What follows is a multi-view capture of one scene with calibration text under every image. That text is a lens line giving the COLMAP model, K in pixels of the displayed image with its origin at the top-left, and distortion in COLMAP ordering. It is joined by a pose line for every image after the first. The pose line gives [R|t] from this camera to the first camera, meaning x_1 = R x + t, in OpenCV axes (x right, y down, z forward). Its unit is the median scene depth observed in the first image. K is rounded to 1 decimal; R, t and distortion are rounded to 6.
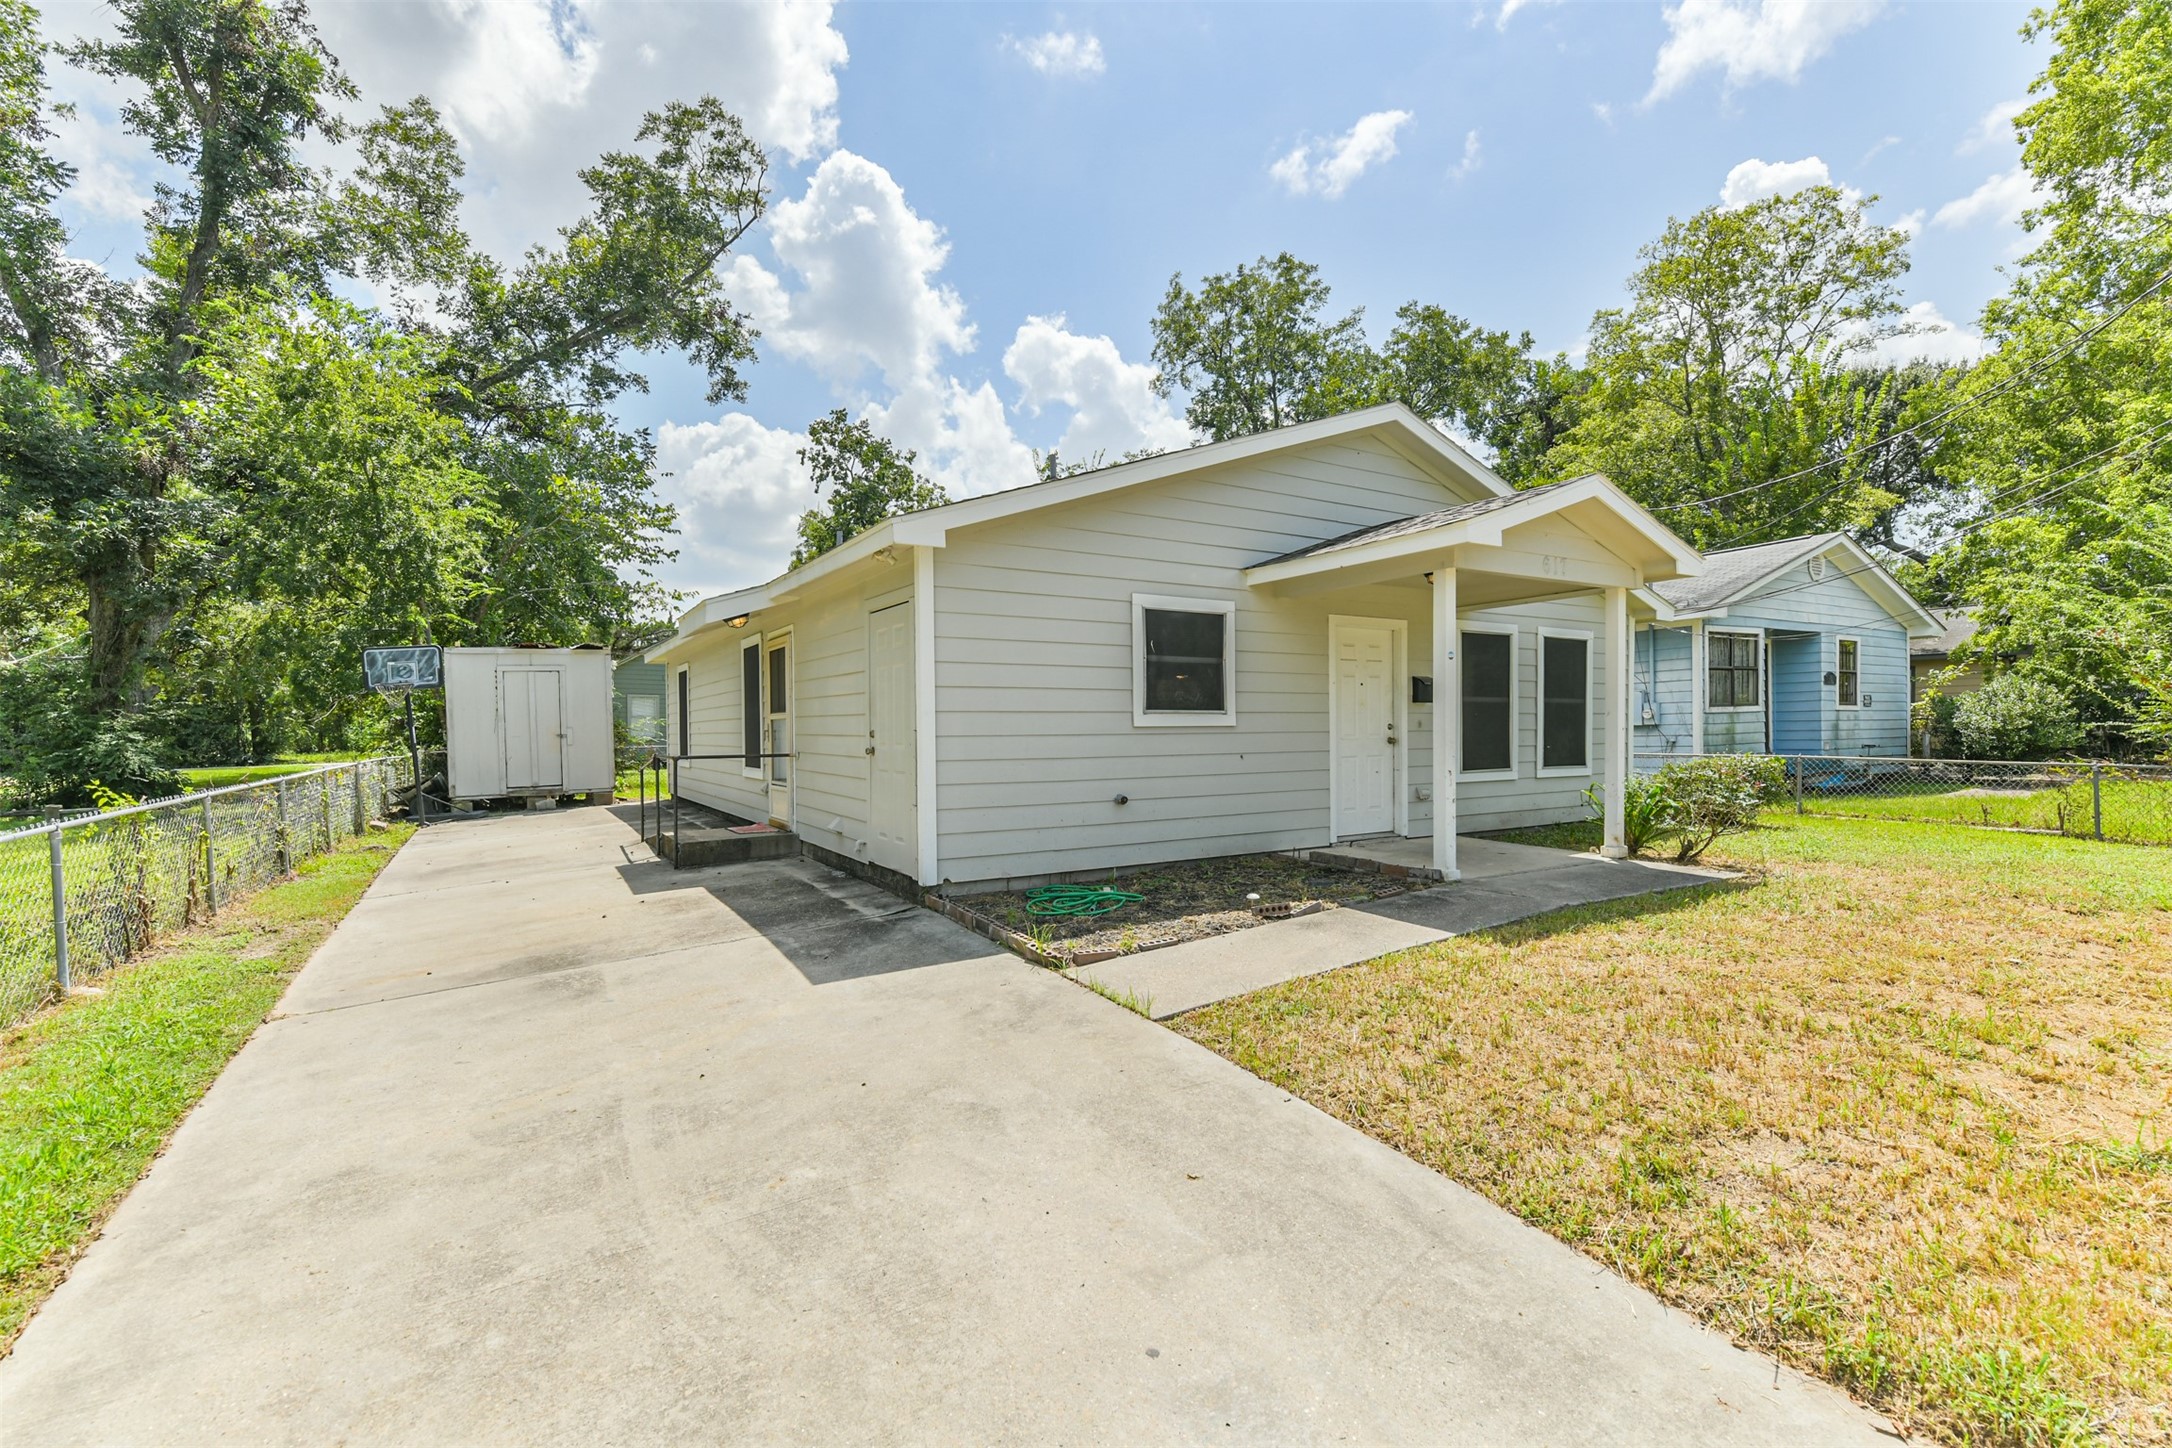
lens RADIAL K [[929.8, 0, 1087.8], [0, 929.8, 737.6], [0, 0, 1]] dist [0.023215, -0.010559]
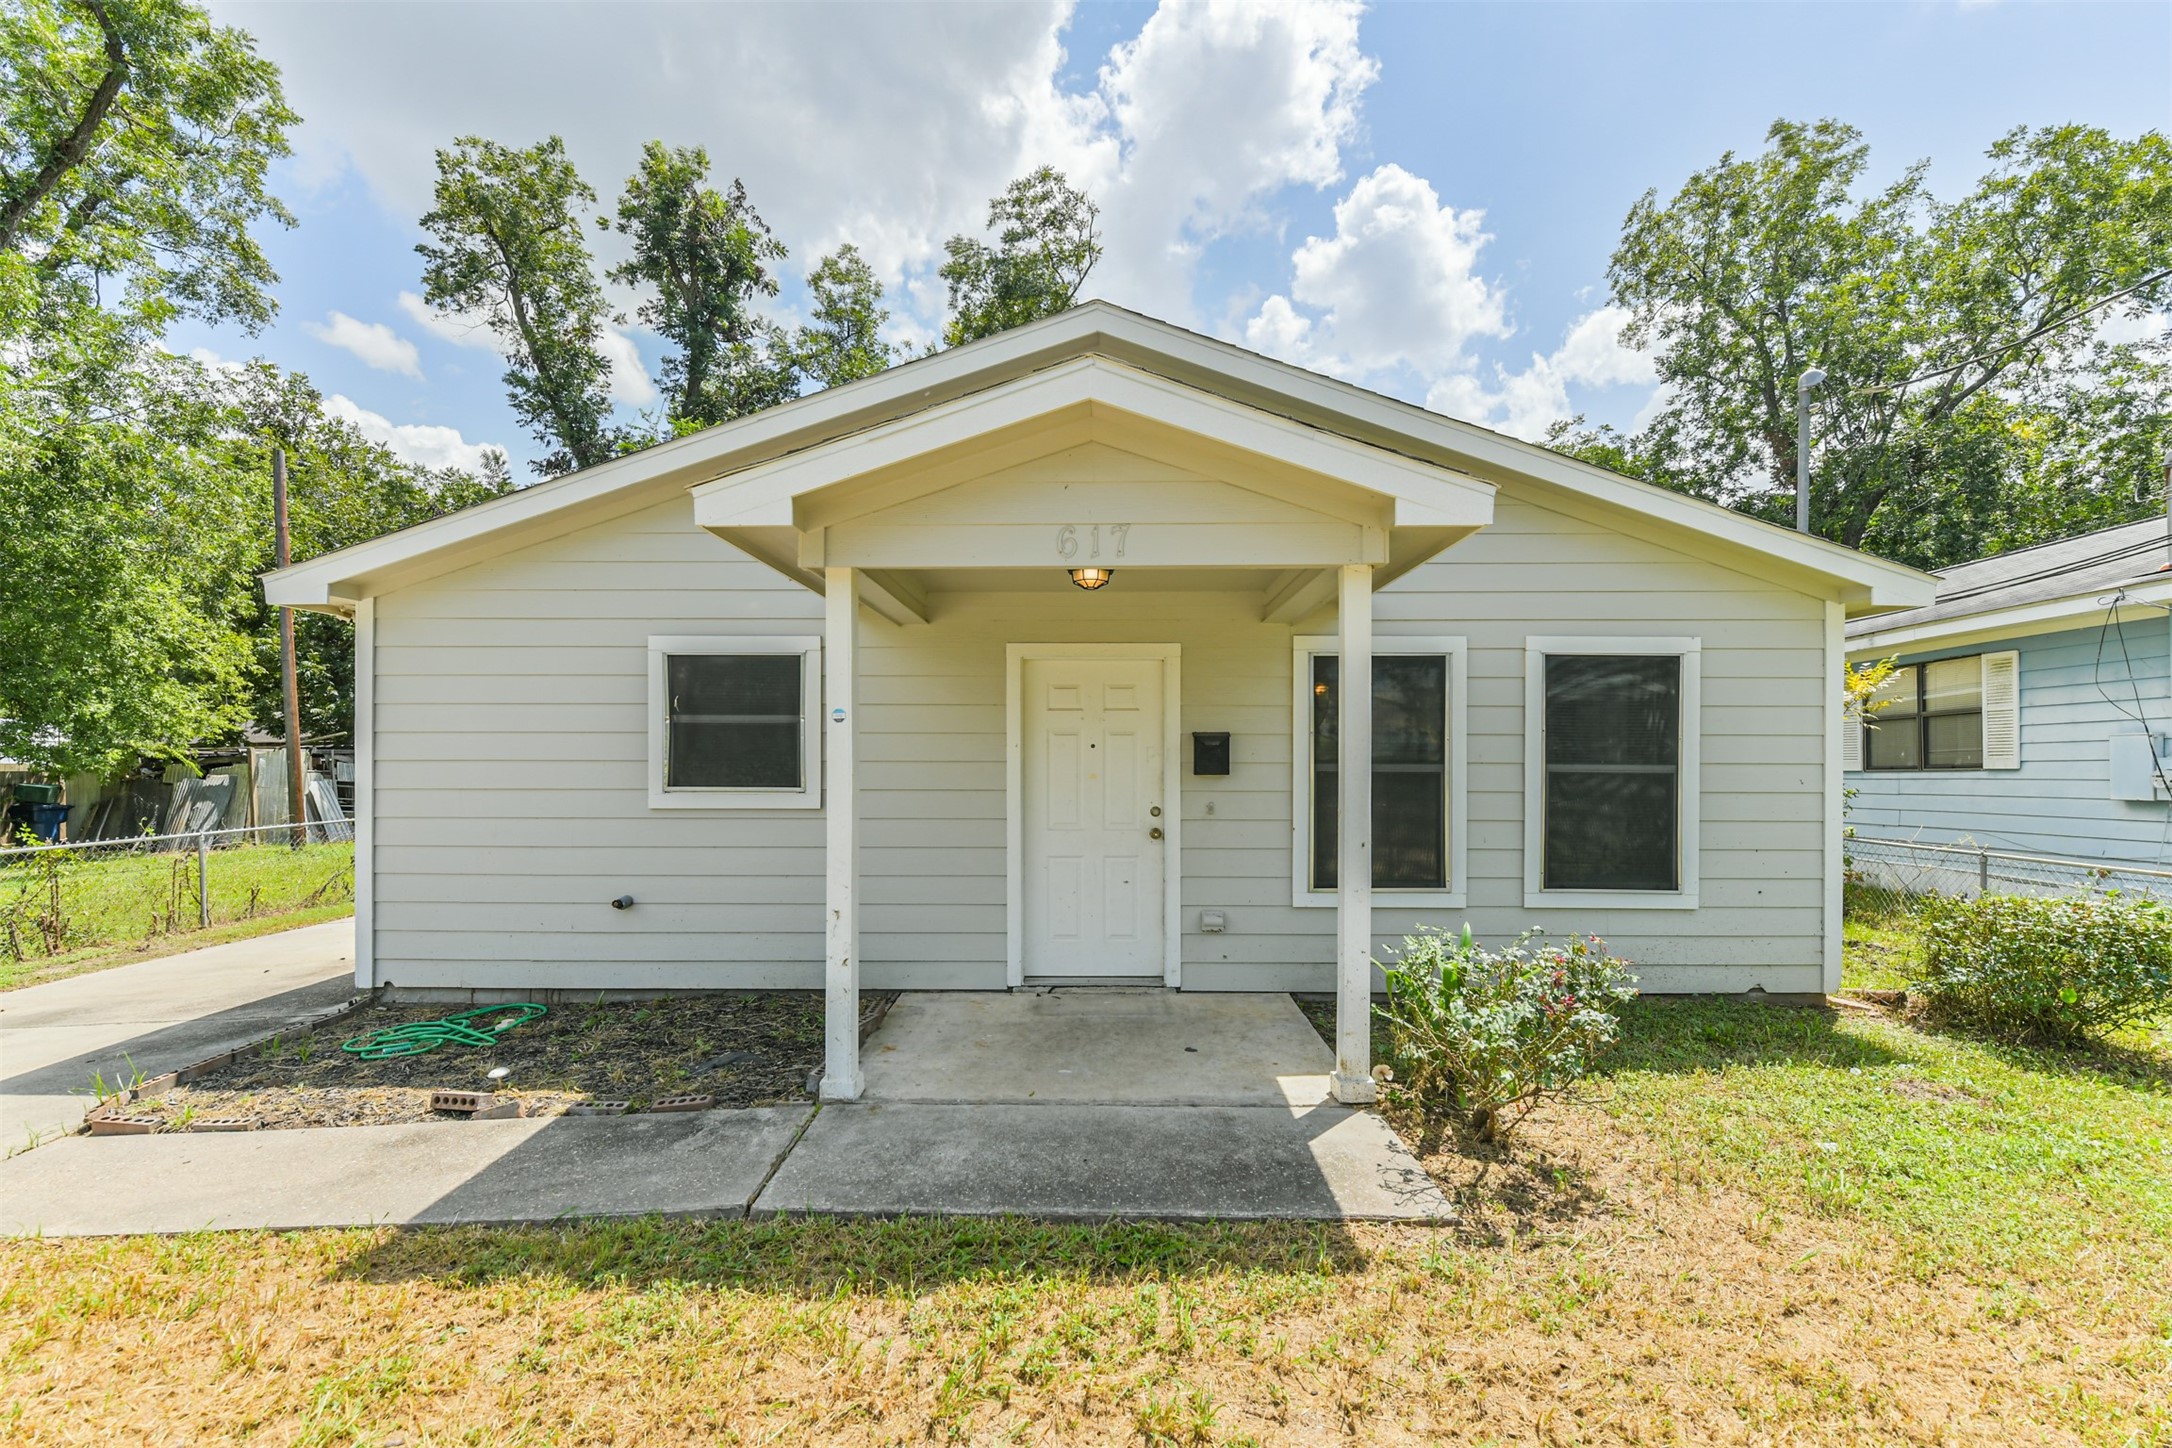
lens RADIAL K [[929.8, 0, 1087.8], [0, 929.8, 737.6], [0, 0, 1]] dist [0.023215, -0.010559]
pose [[0.851968, 0.004556, -0.523573, 0.261578], [-0.015877, 0.999727, -0.017136, -0.021461], [0.523352, 0.022912, 0.851808, 0.181275]]
